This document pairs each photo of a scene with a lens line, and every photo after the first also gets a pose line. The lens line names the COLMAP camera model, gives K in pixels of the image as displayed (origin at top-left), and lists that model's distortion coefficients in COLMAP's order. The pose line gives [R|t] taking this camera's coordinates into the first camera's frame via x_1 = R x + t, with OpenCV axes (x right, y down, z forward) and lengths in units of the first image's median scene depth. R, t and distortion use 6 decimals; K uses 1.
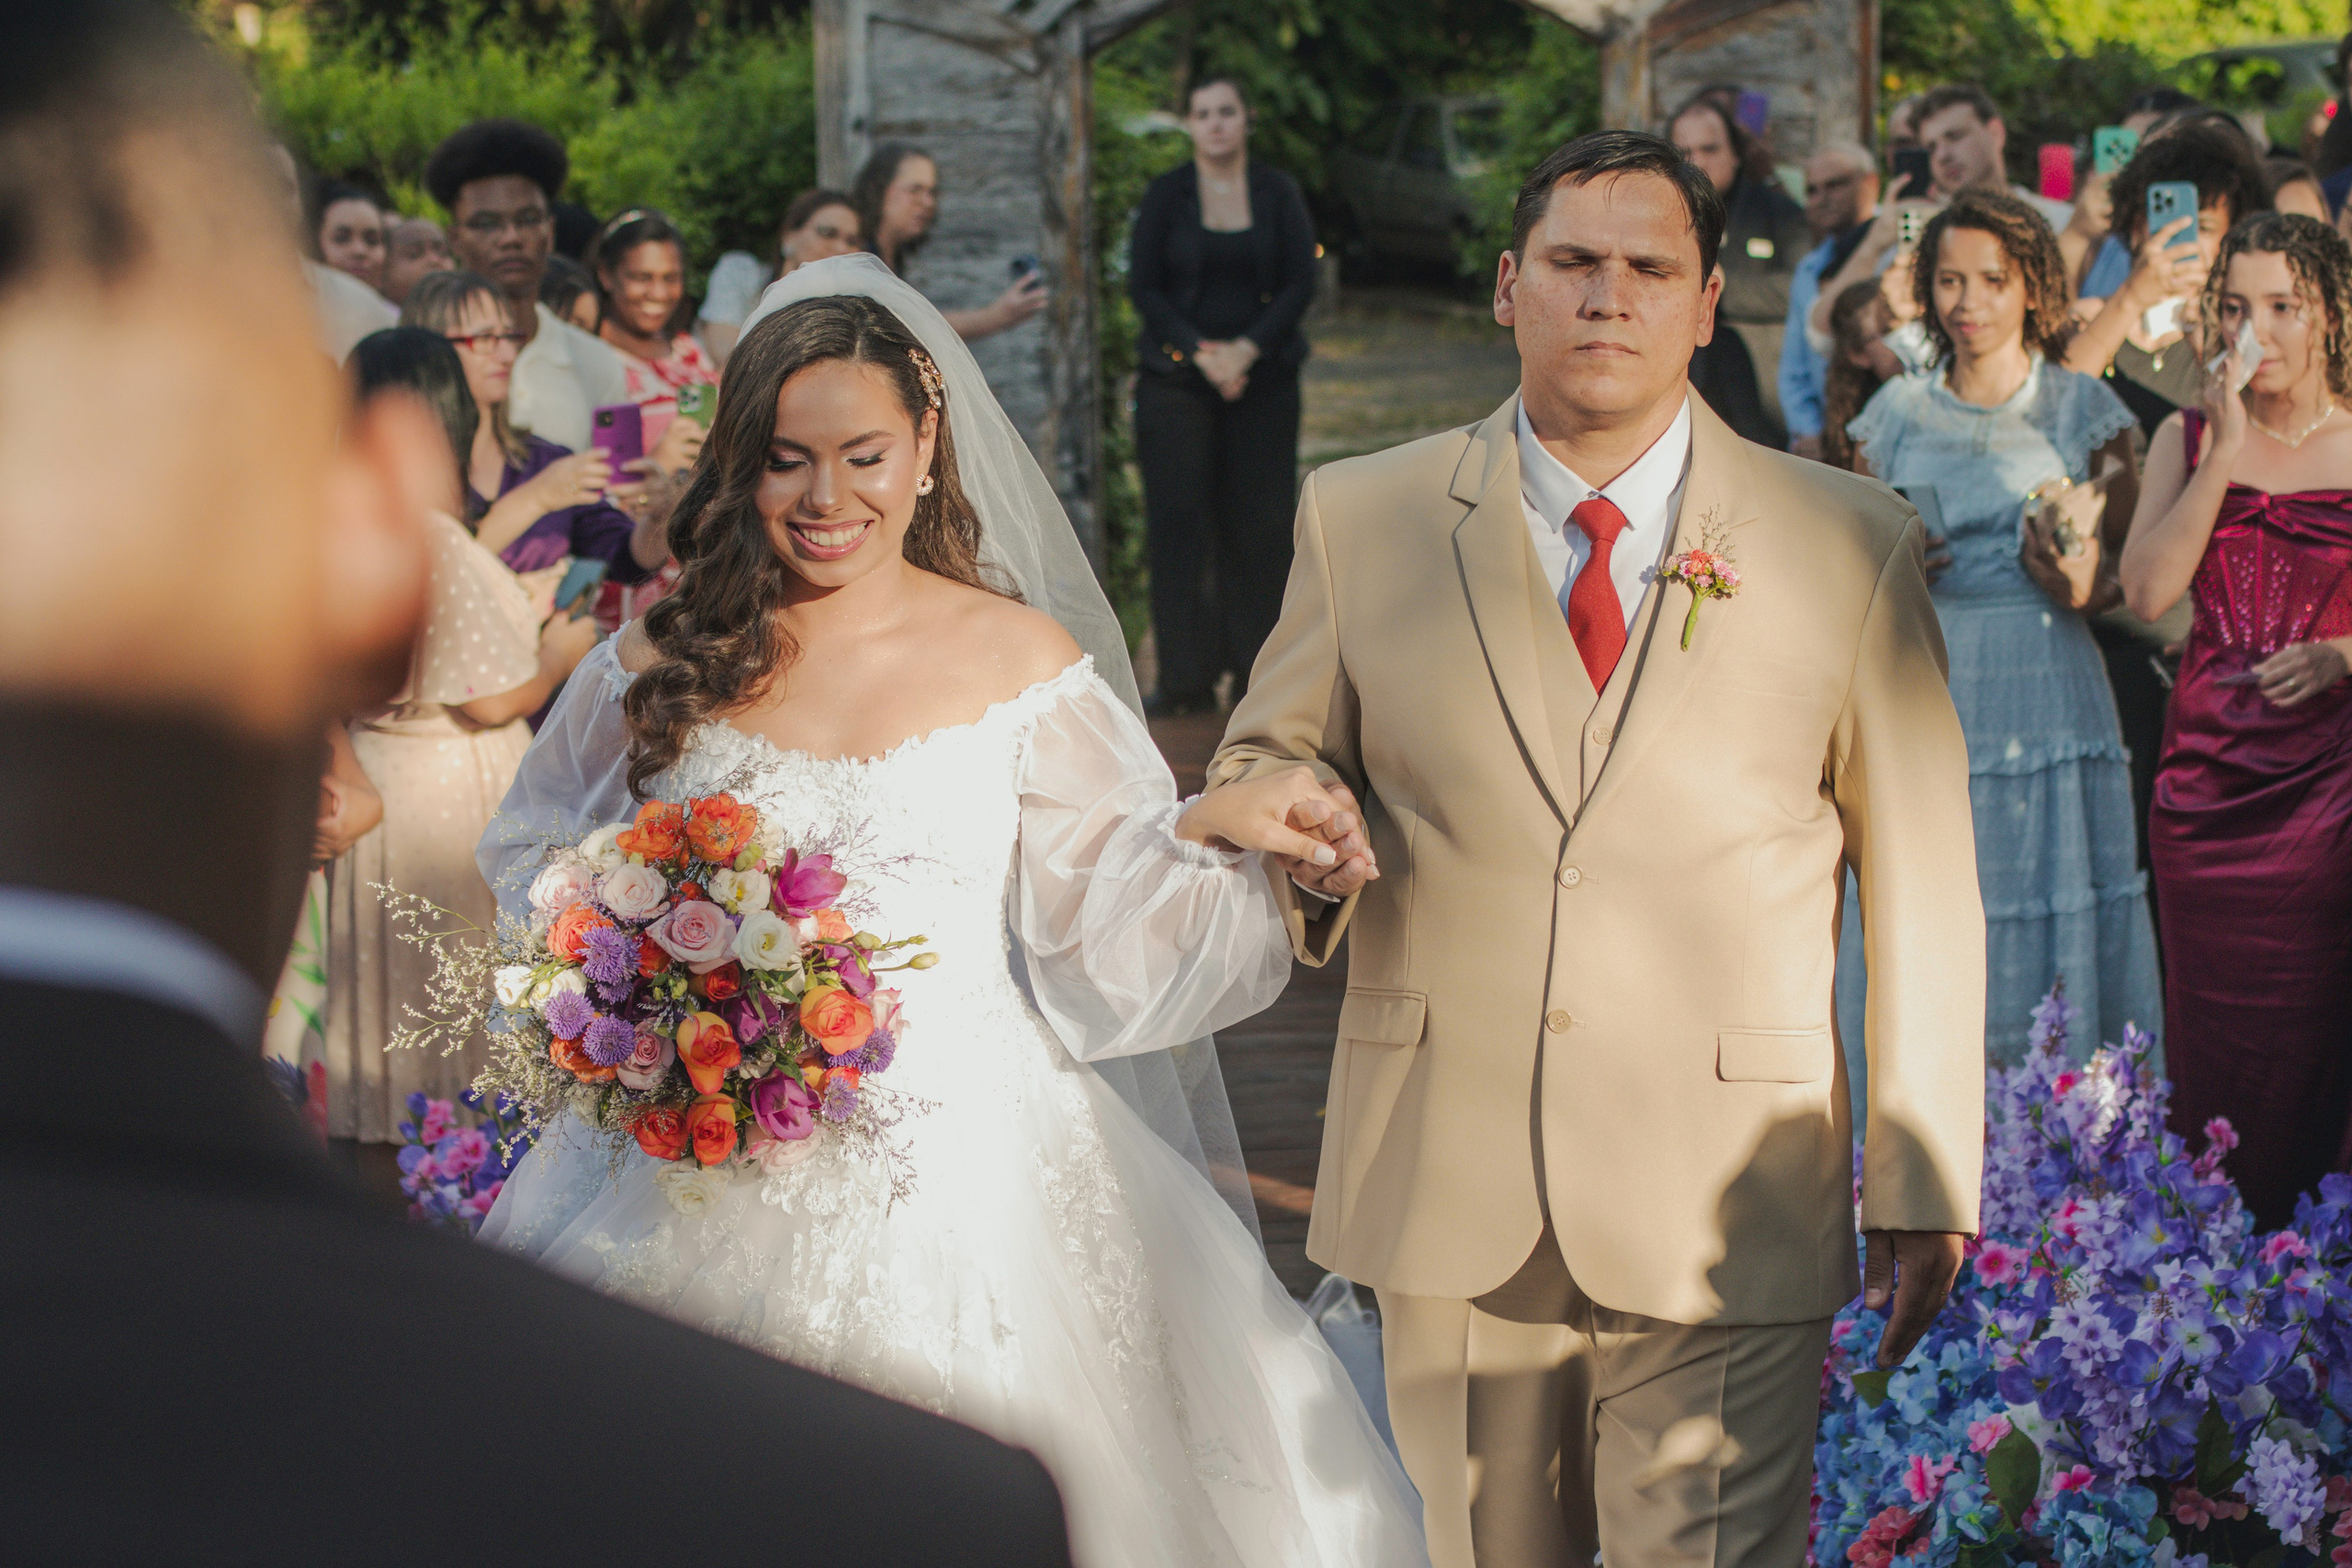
lens RADIAL K [[5696.4, 0, 1176.0], [0, 5696.4, 784.0], [0, 0, 1]] dist [-0.087643, 0.479799]
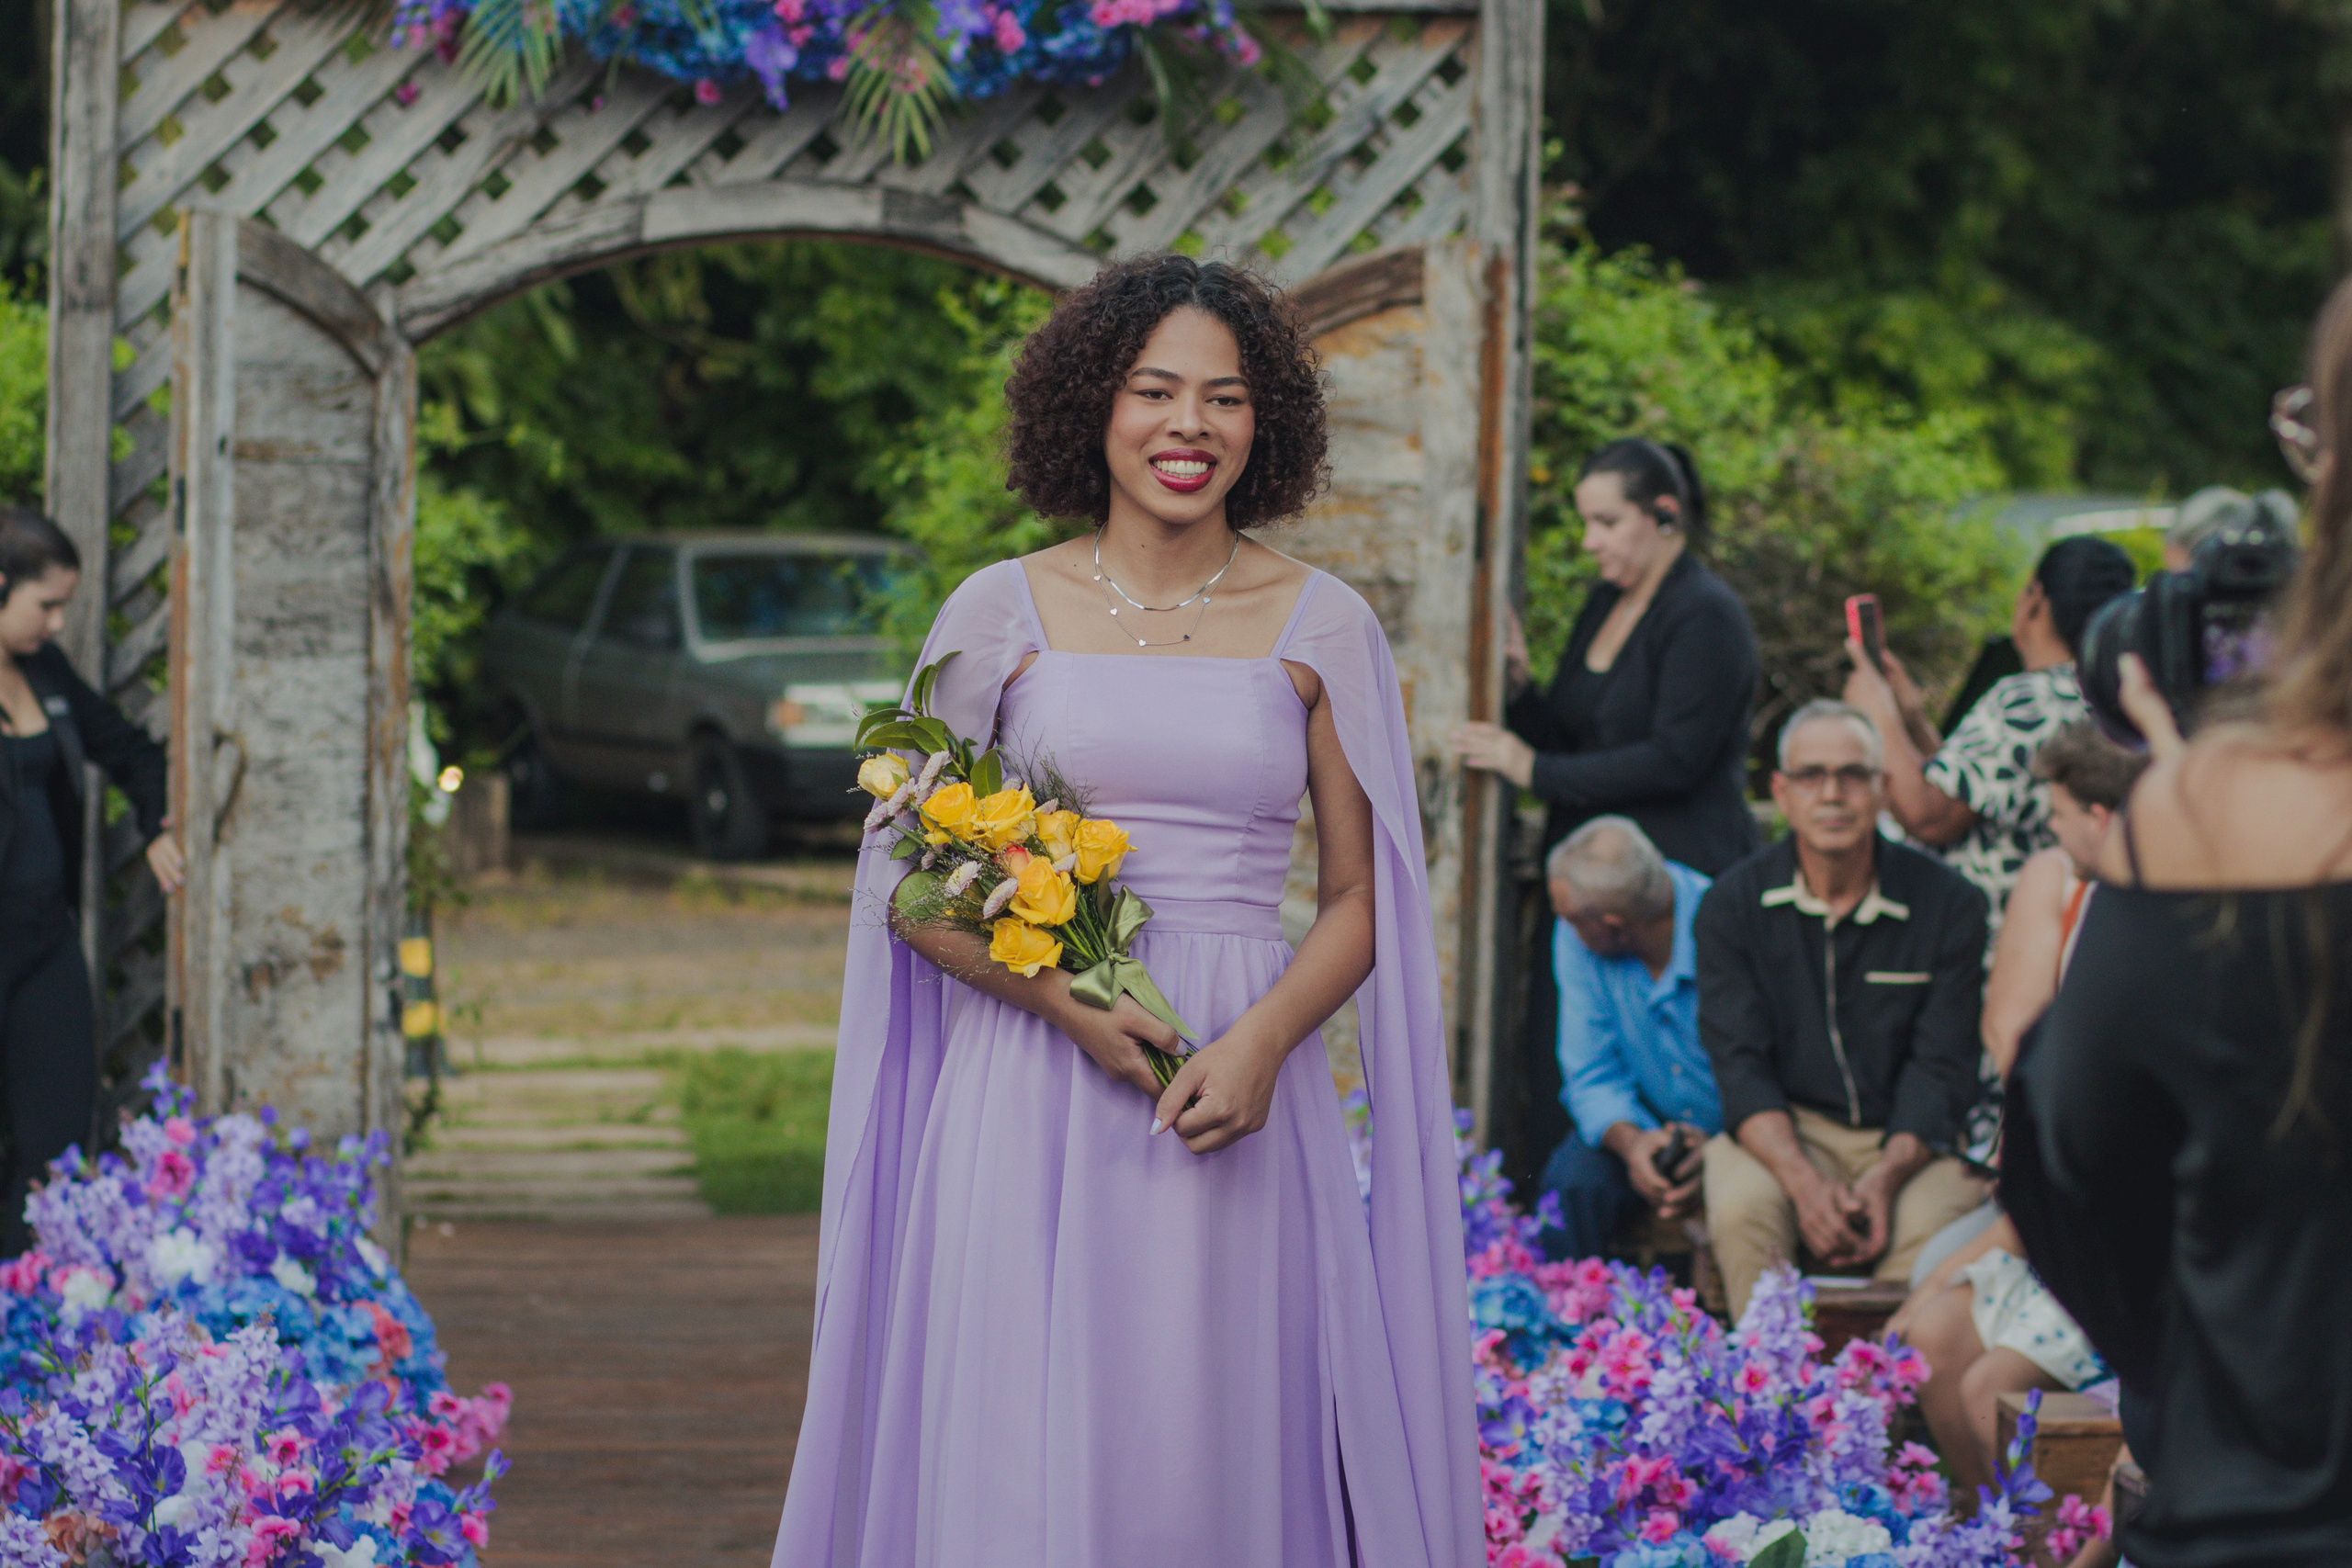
lens RADIAL K [[9384.0, 0, 1174.3], [0, 9384.0, 715.2], [0, 0, 1]] dist [-0.020653, -3.439875]
pose [[0.991475, 0.039158, 0.124271, -0.059645], [-0.025125, 0.993330, -0.112539, 0.032394], [-0.127849, 0.108457, 0.985846, -0.069124]]
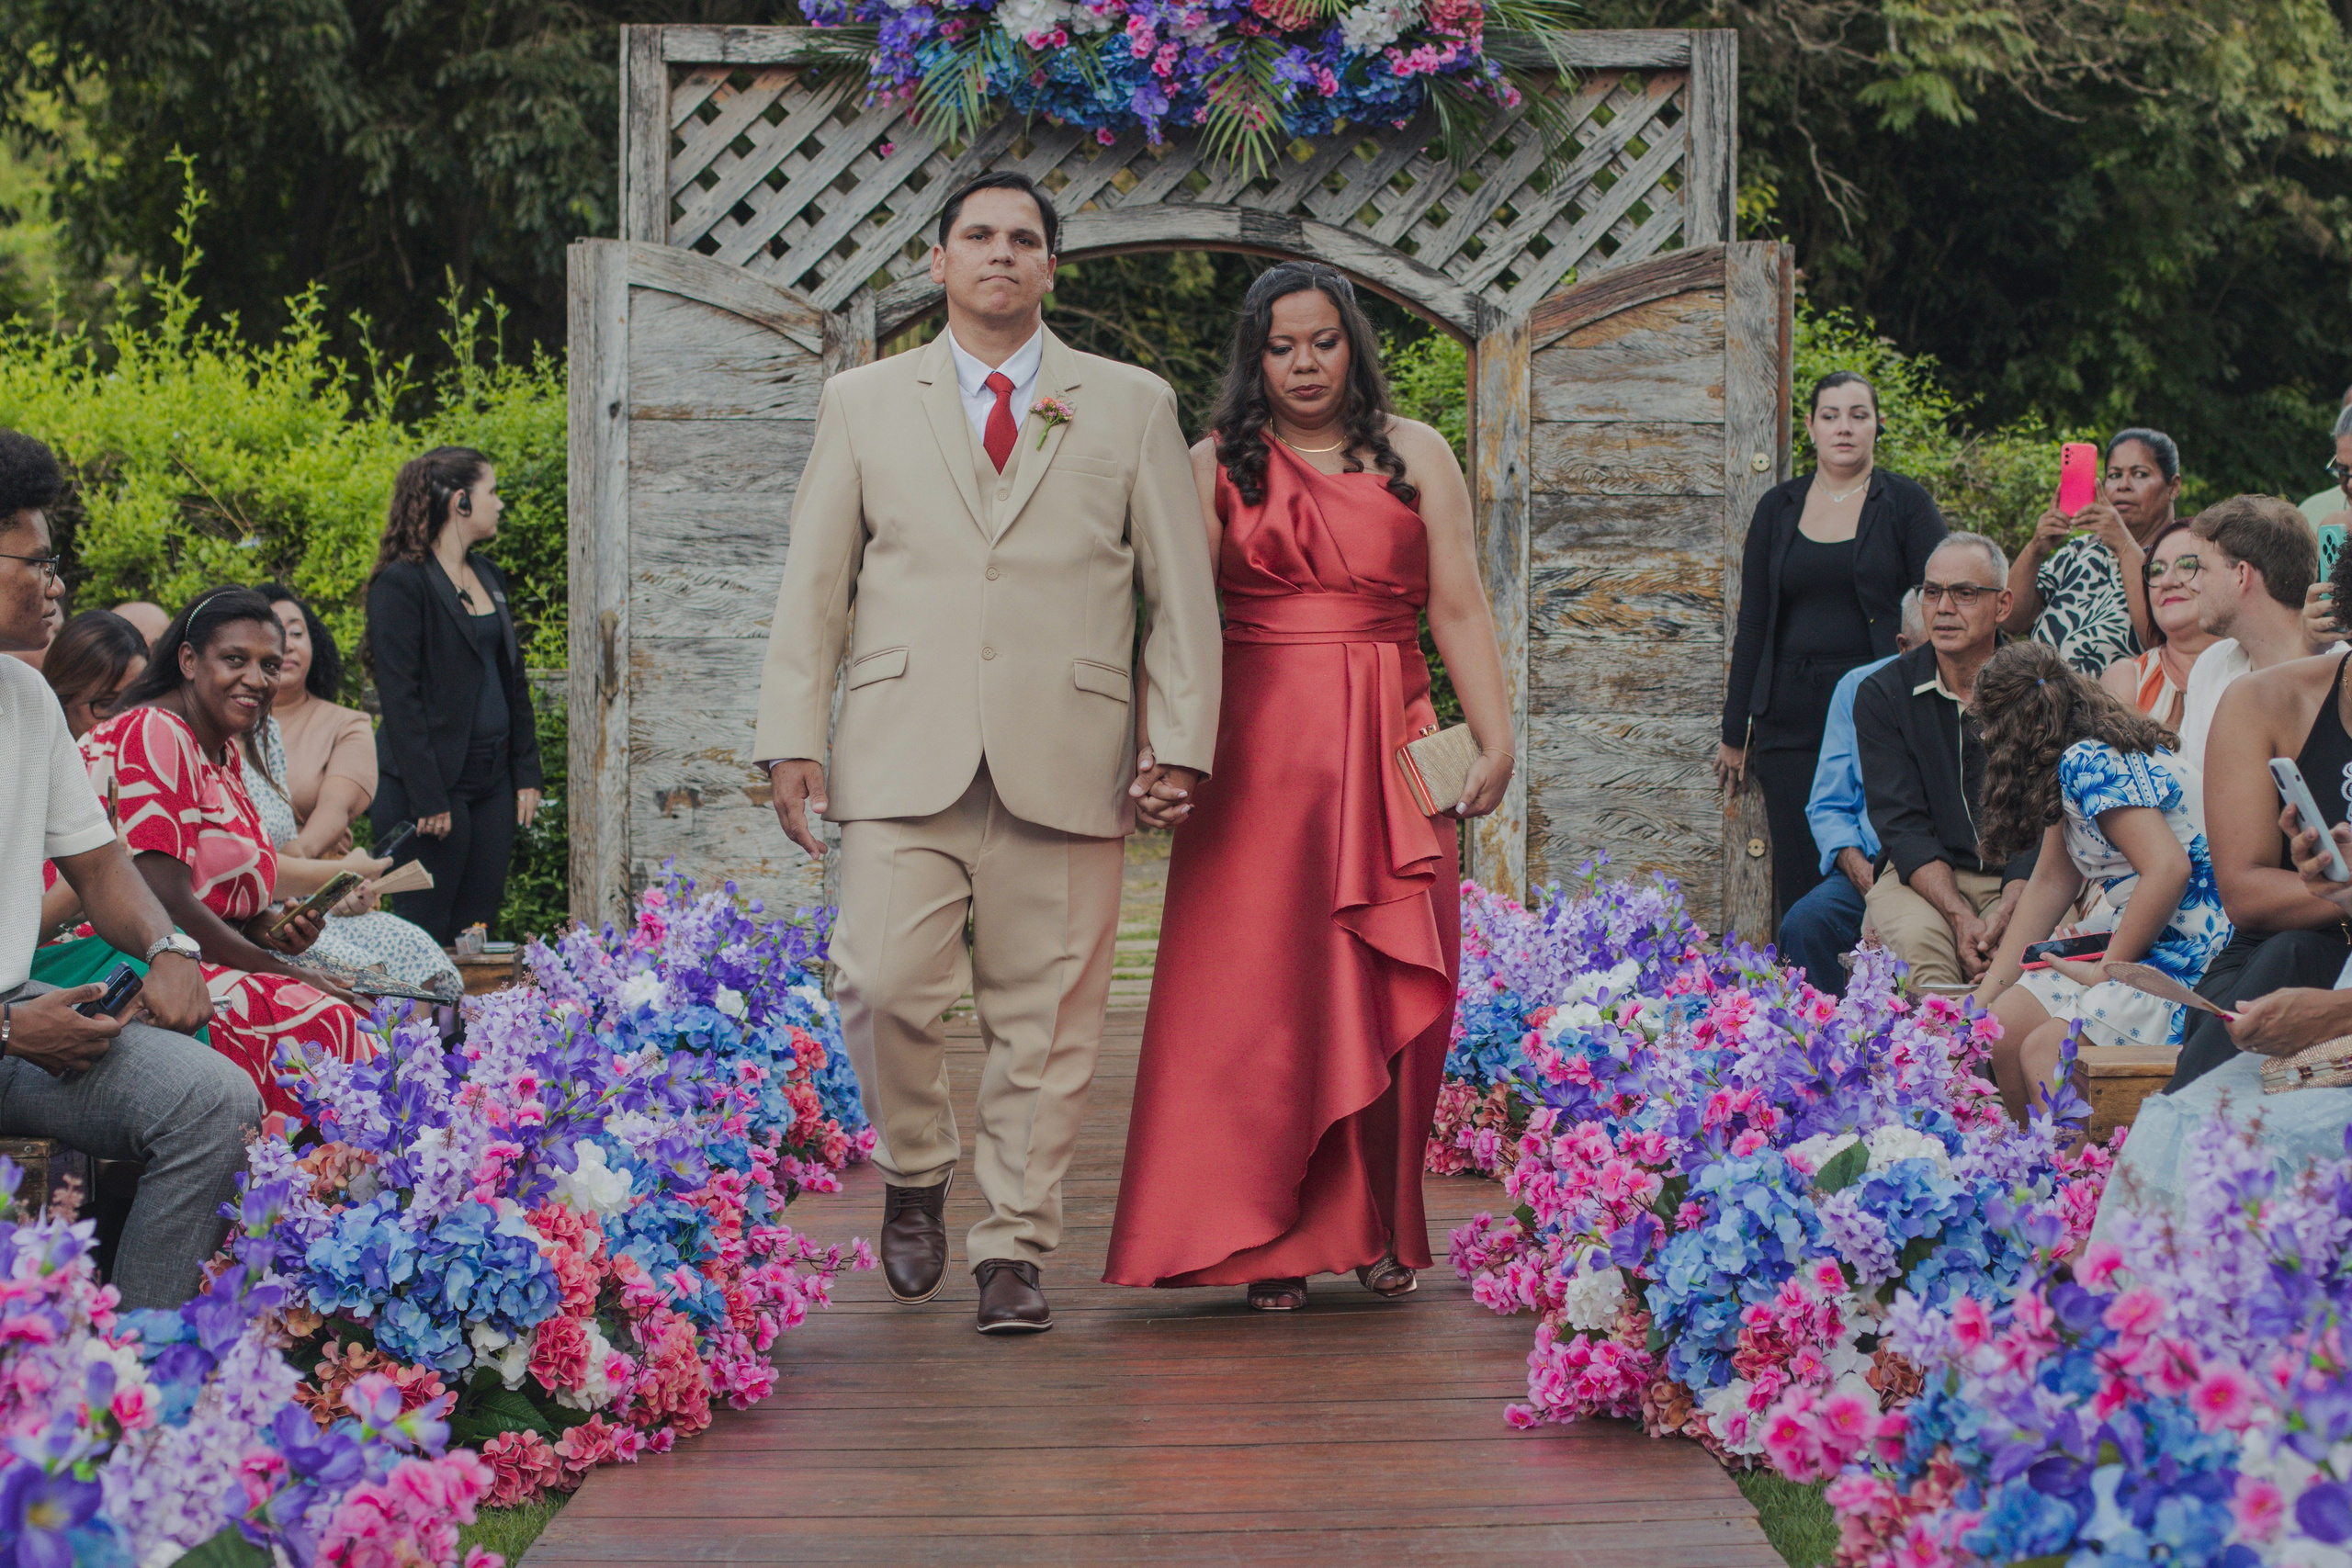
lens RADIAL K [[5629.4, 0, 1176.0], [0, 5629.4, 784.0], [0, 0, 1]] dist [-0.159284, 0.049459]
pose [[0.999027, 0.024190, 0.036878, -0.000451], [-0.019773, 0.993081, -0.115751, 0.038352], [-0.039423, 0.114909, 0.992593, 0.151593]]
